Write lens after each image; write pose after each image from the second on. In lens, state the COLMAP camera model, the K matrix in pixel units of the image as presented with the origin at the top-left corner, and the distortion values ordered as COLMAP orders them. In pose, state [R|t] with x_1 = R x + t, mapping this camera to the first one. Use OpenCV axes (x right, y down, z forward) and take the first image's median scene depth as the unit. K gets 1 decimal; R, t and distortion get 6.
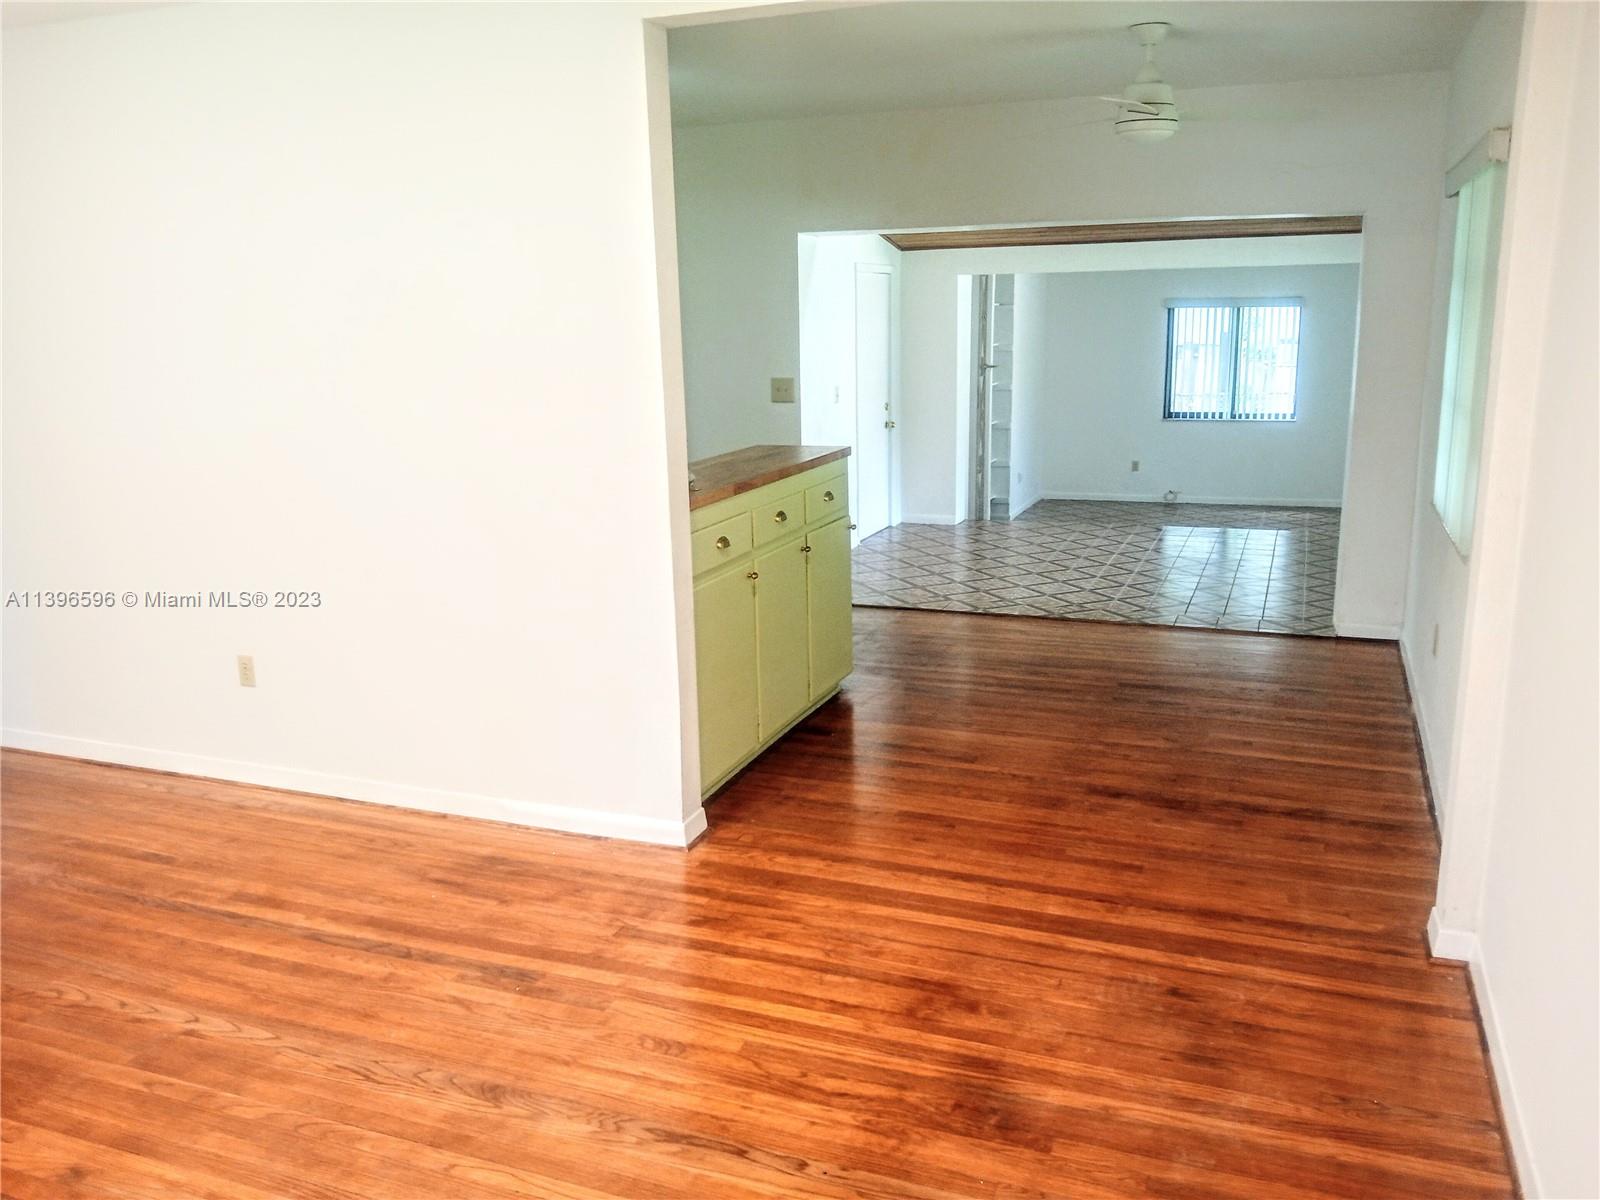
lens RADIAL K [[1291.7, 0, 800.0], [0, 1291.7, 600.0], [0, 0, 1]] dist [0.005168, -0.003204]
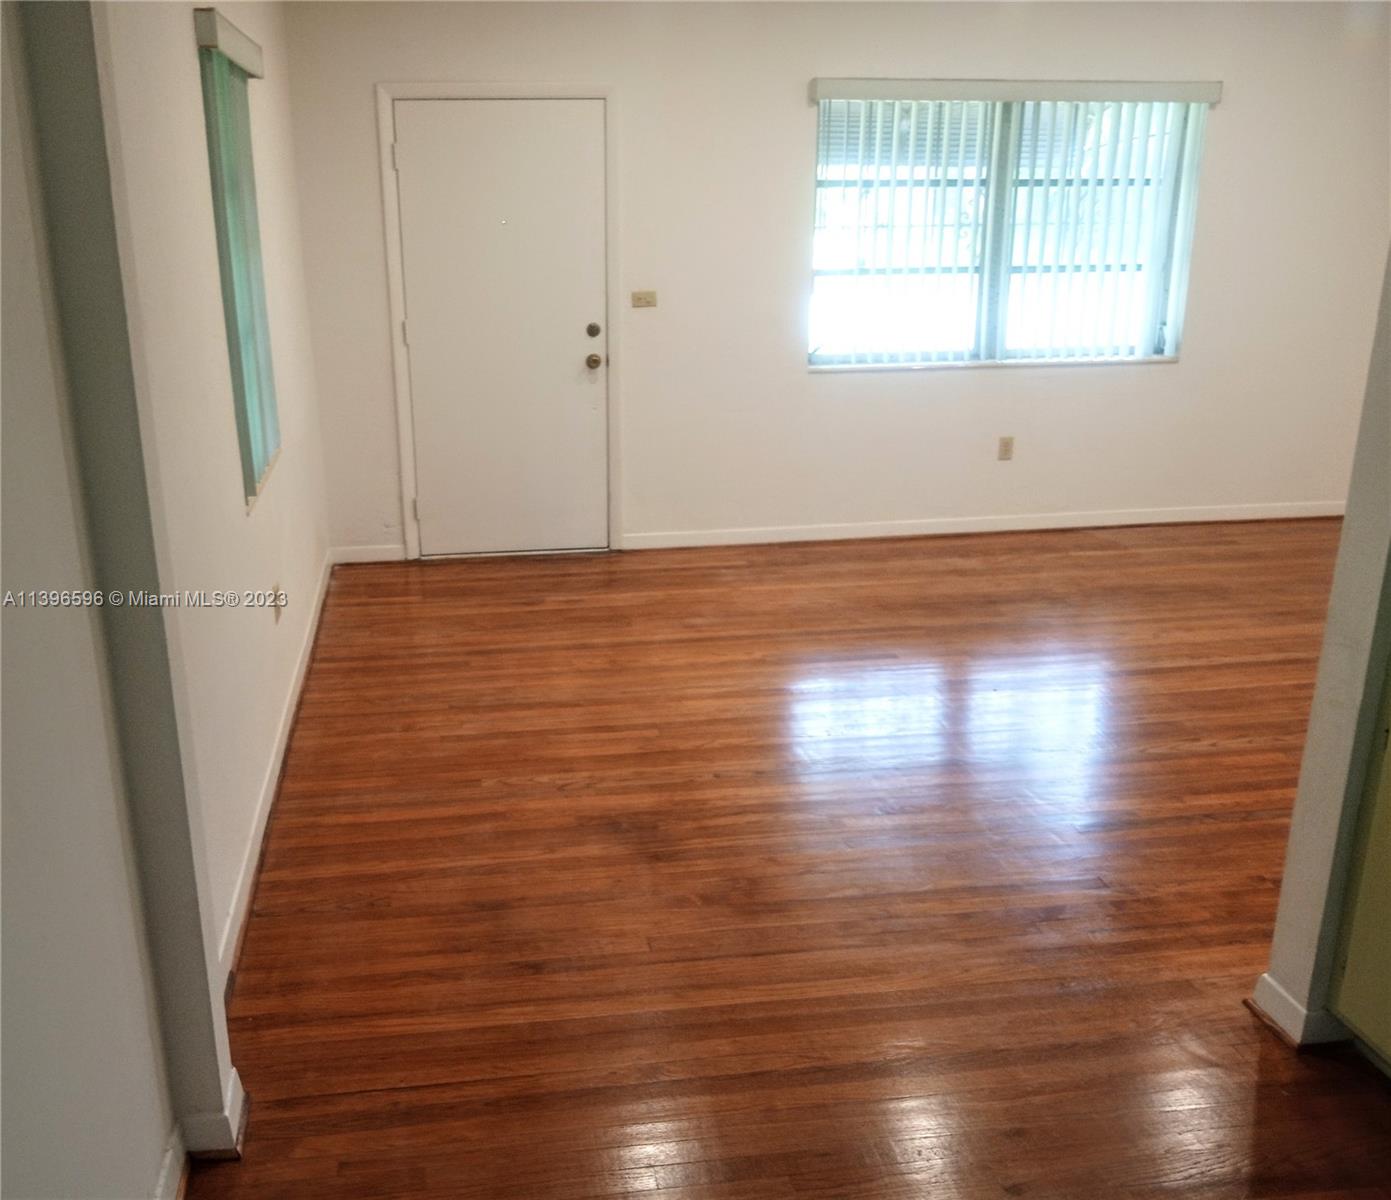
lens RADIAL K [[1280.0, 0, 614.8], [0, 1280.0, 604.0], [0, 0, 1]] dist [0.088150, -0.173965]
pose [[-0.868841, 0.179309, -0.461479, 0.626961], [-0.087891, 0.861444, 0.500190, -0.393565], [0.487227, 0.475145, -0.732698, 1.598429]]
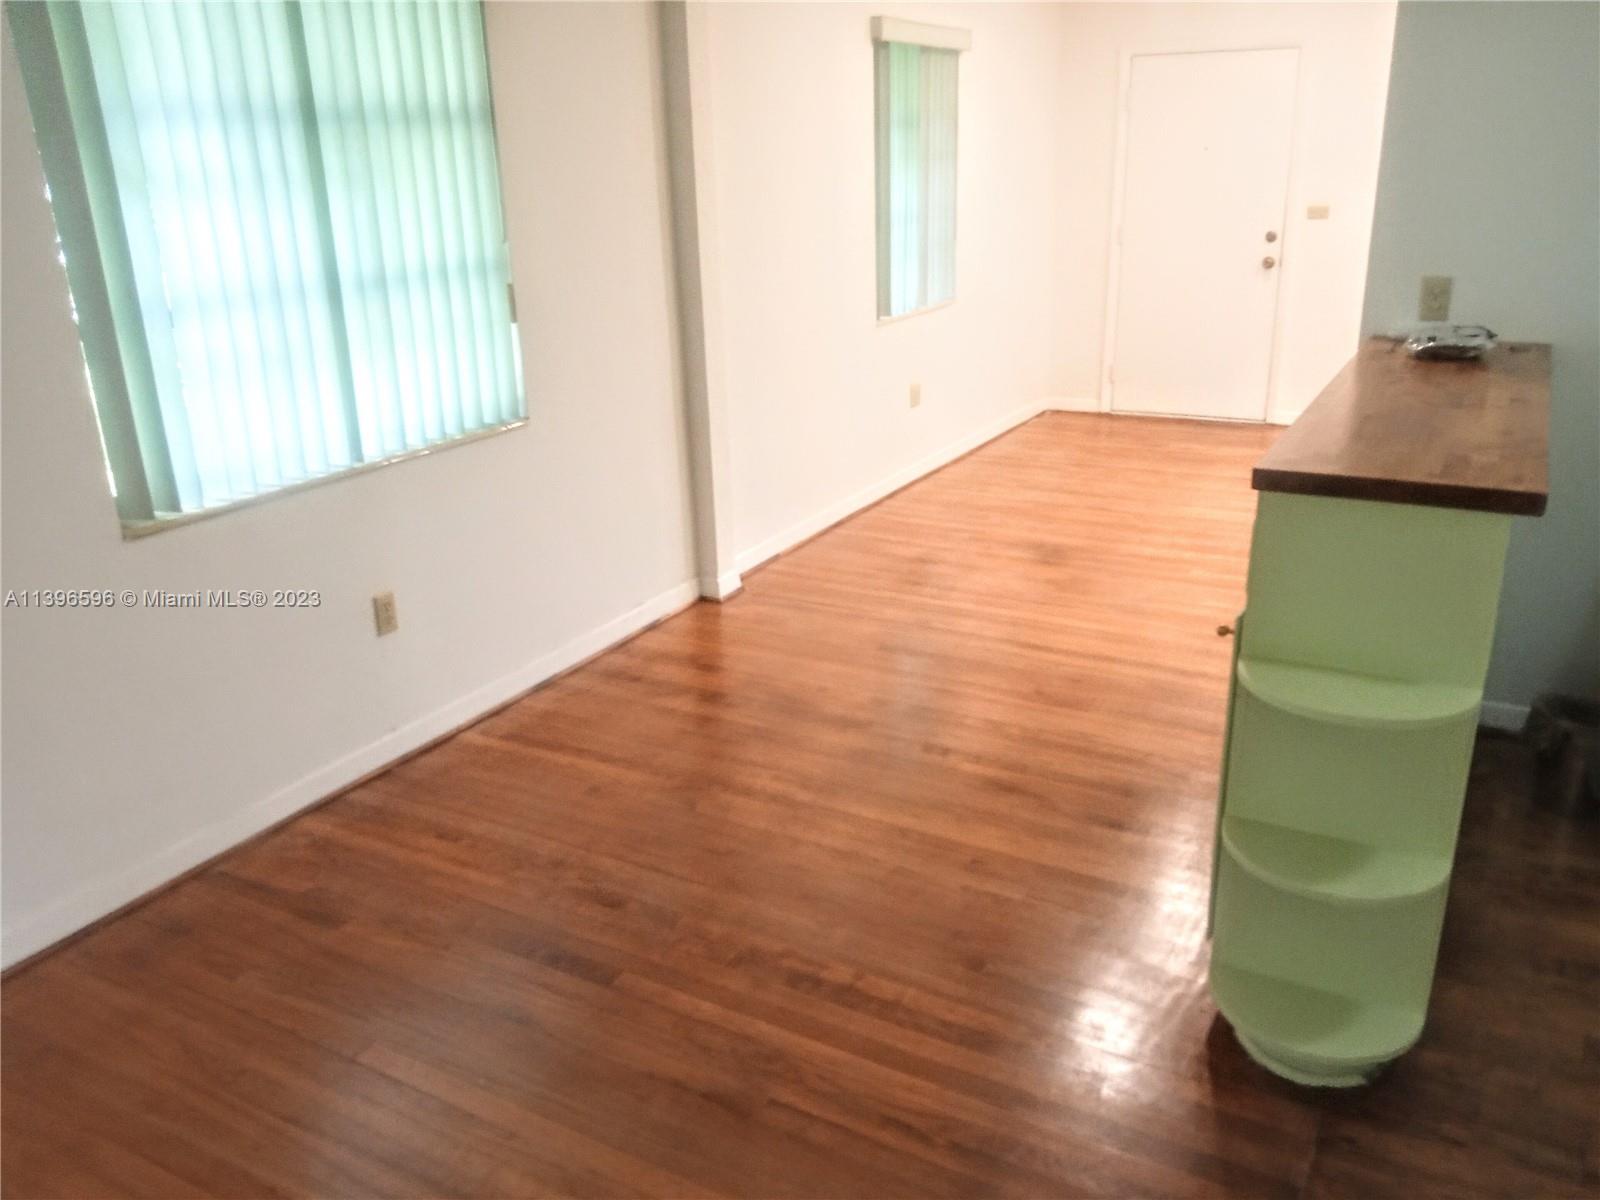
lens RADIAL K [[1291.7, 0, 800.0], [0, 1291.7, 600.0], [0, 0, 1]] dist [0.005168, -0.003204]
pose [[-0.988643, 0.002138, 0.150266, 0.196379], [0.082733, 0.842477, 0.532341, -0.542585], [-0.125458, 0.538728, -0.833086, 2.378193]]
